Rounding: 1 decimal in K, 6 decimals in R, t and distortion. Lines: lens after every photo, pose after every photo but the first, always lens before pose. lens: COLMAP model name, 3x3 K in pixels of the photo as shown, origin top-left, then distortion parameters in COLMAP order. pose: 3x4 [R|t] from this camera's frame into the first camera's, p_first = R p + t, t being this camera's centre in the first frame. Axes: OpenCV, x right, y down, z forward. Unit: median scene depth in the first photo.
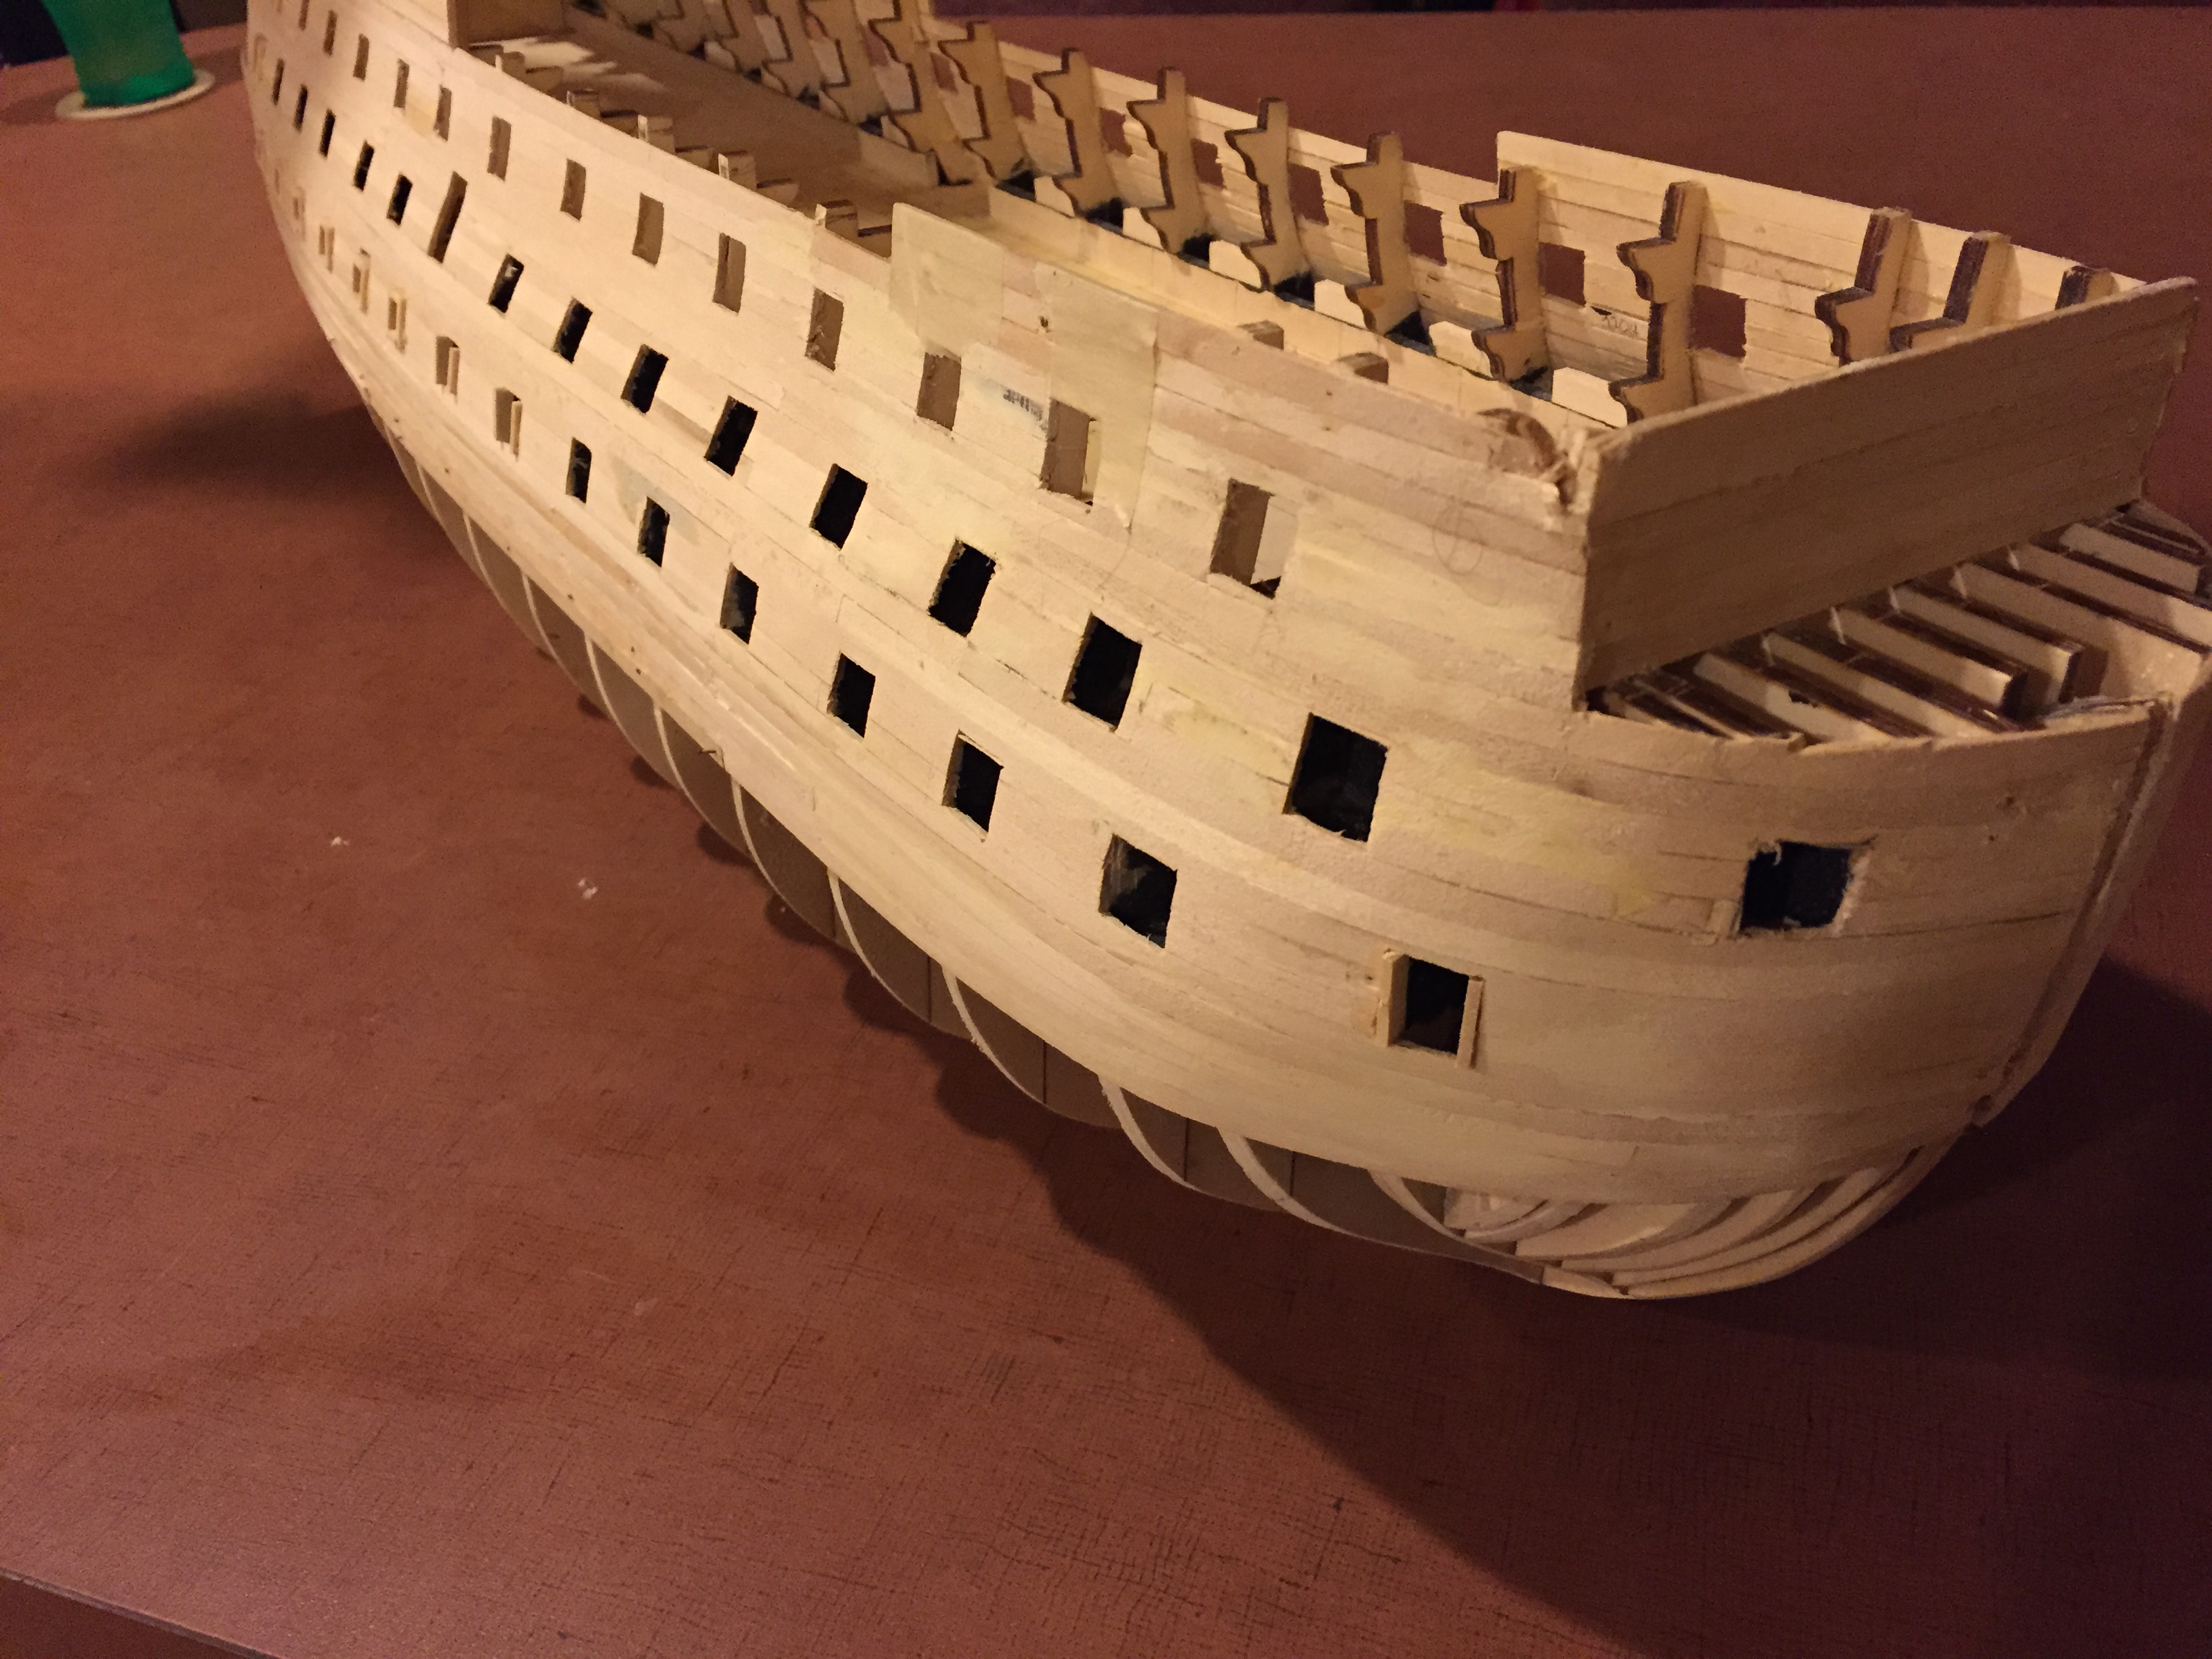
lens RADIAL K [[1927.0, 0, 1091.0], [0, 1927.0, 832.4], [0, 0, 1]] dist [0.065750, -0.101666]
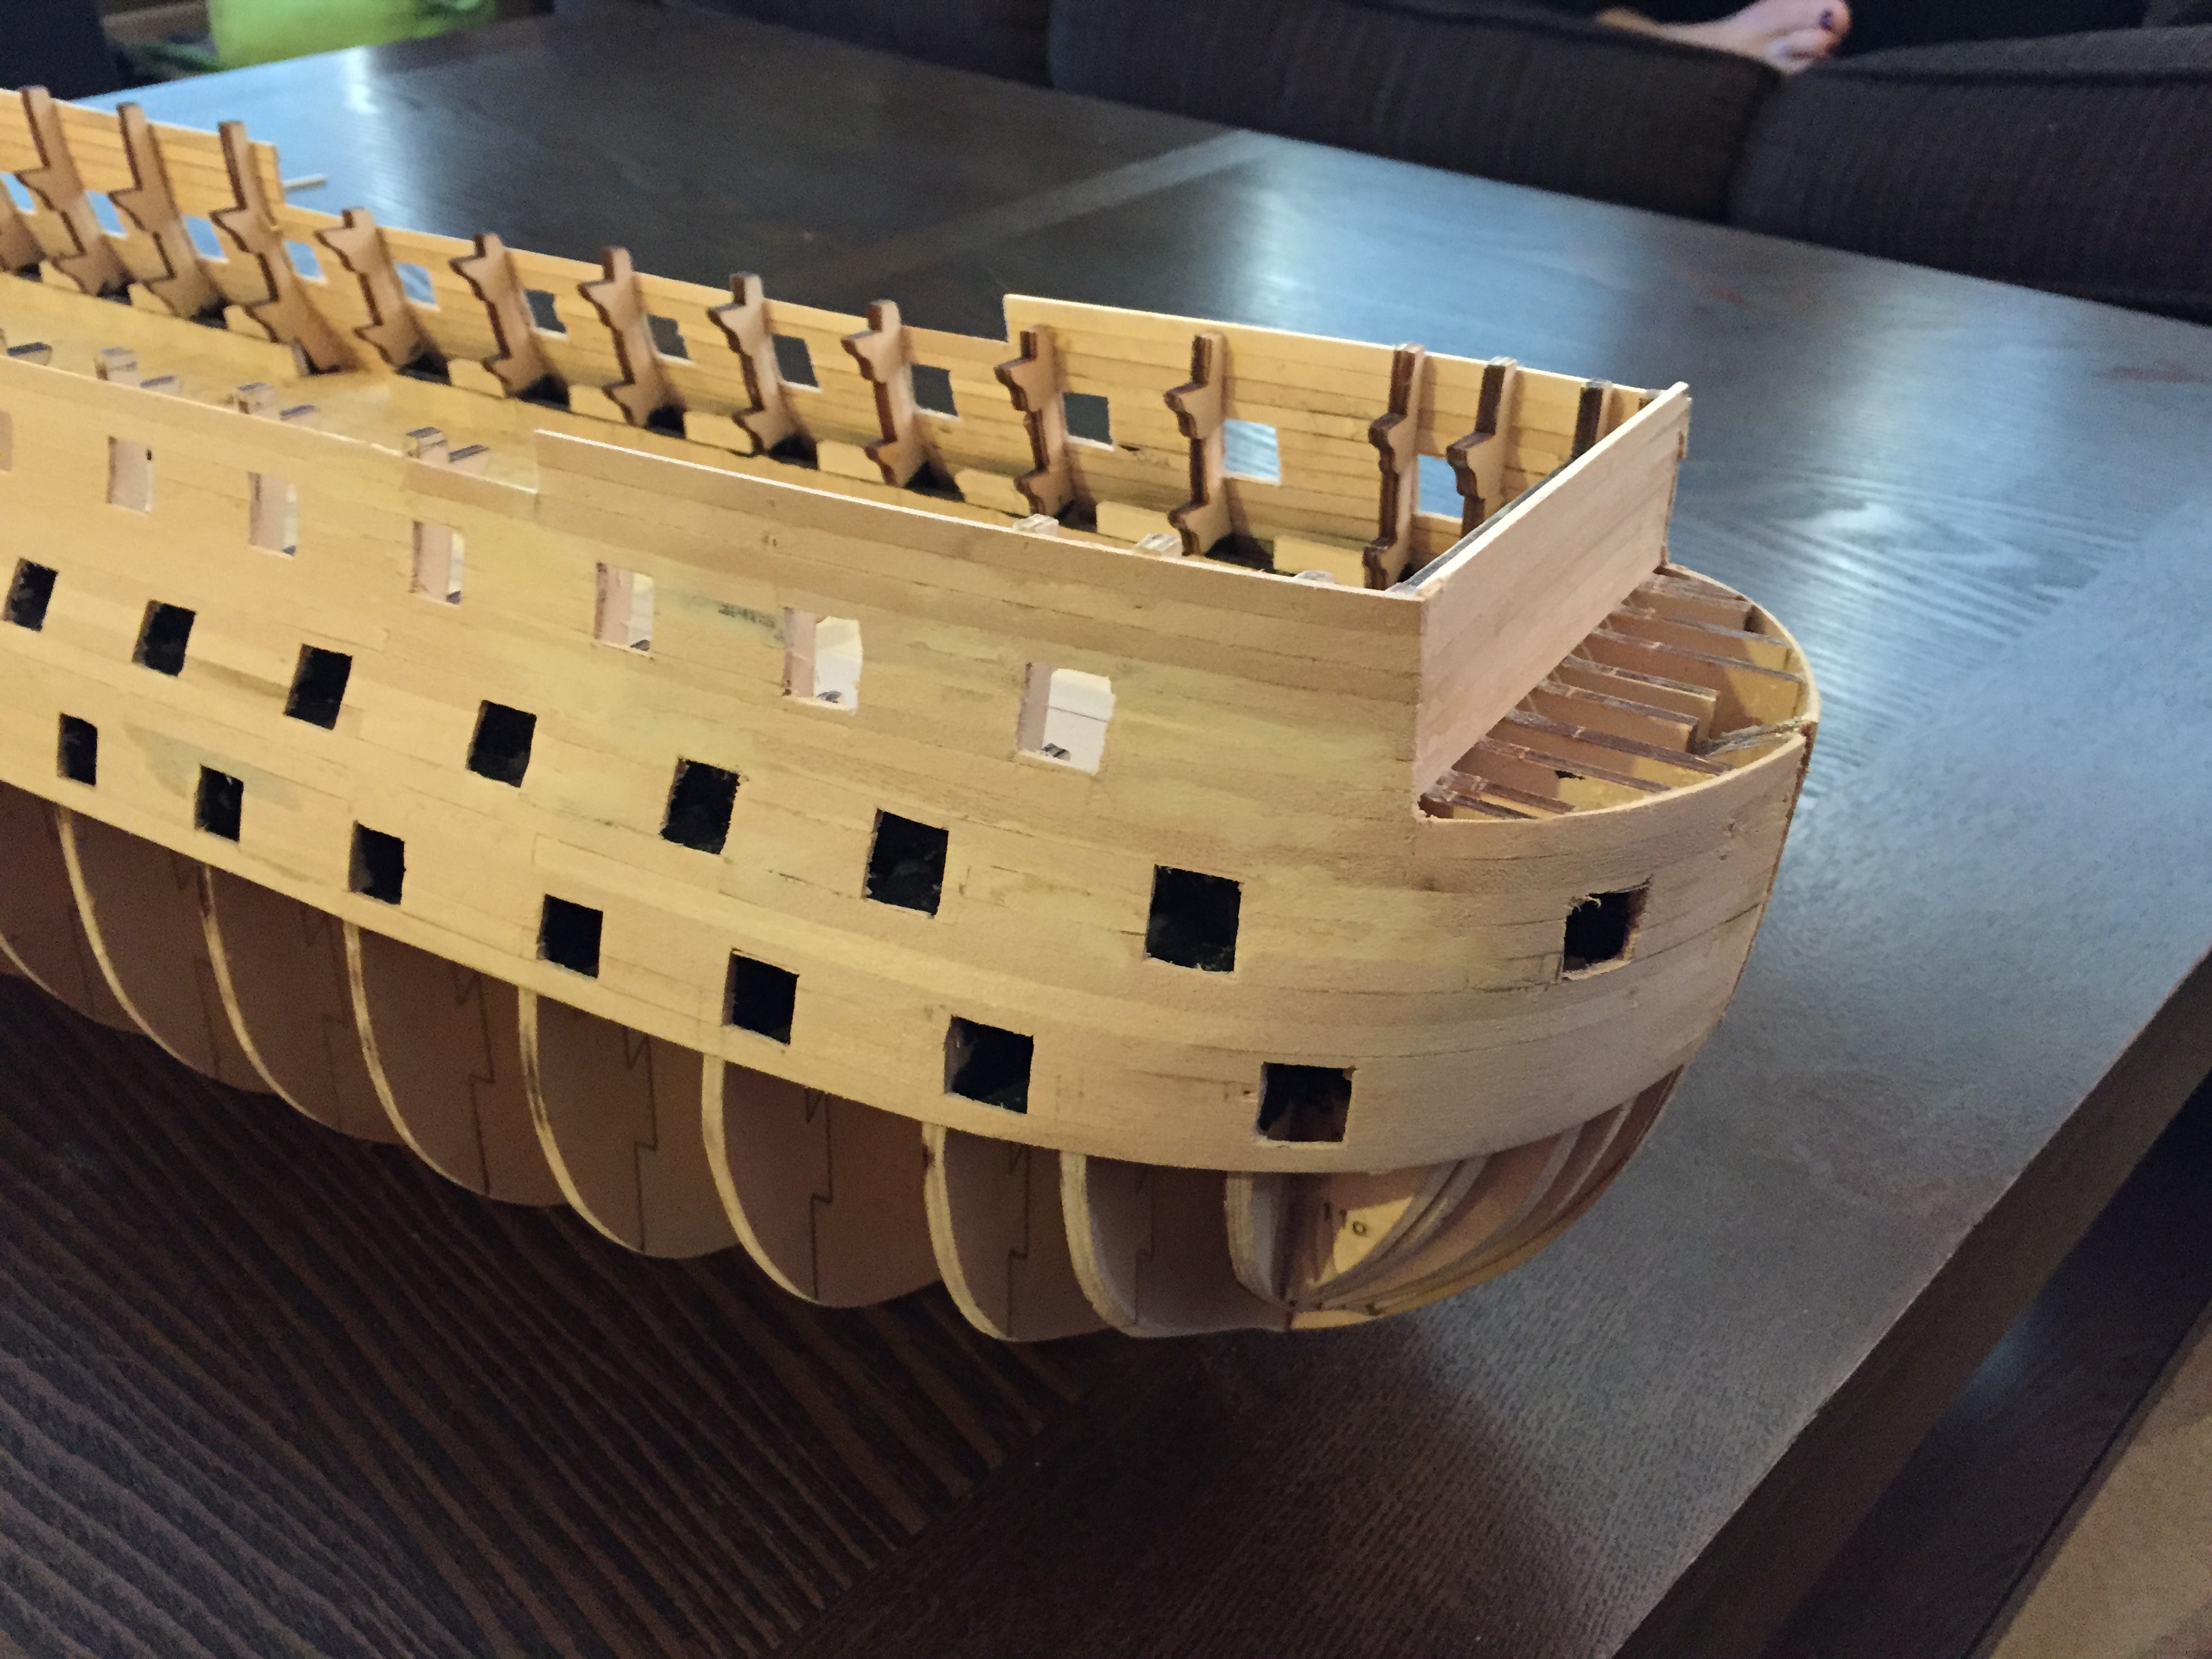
lens RADIAL K [[1927.0, 0, 1119.4], [0, 1927.0, 826.8], [0, 0, 1]] dist [0.065750, -0.101666]
pose [[0.899731, -0.191653, 0.392114, -0.257570], [0.210007, 0.977692, -0.004010, -0.065996], [-0.382598, 0.085954, 0.919908, 0.013078]]
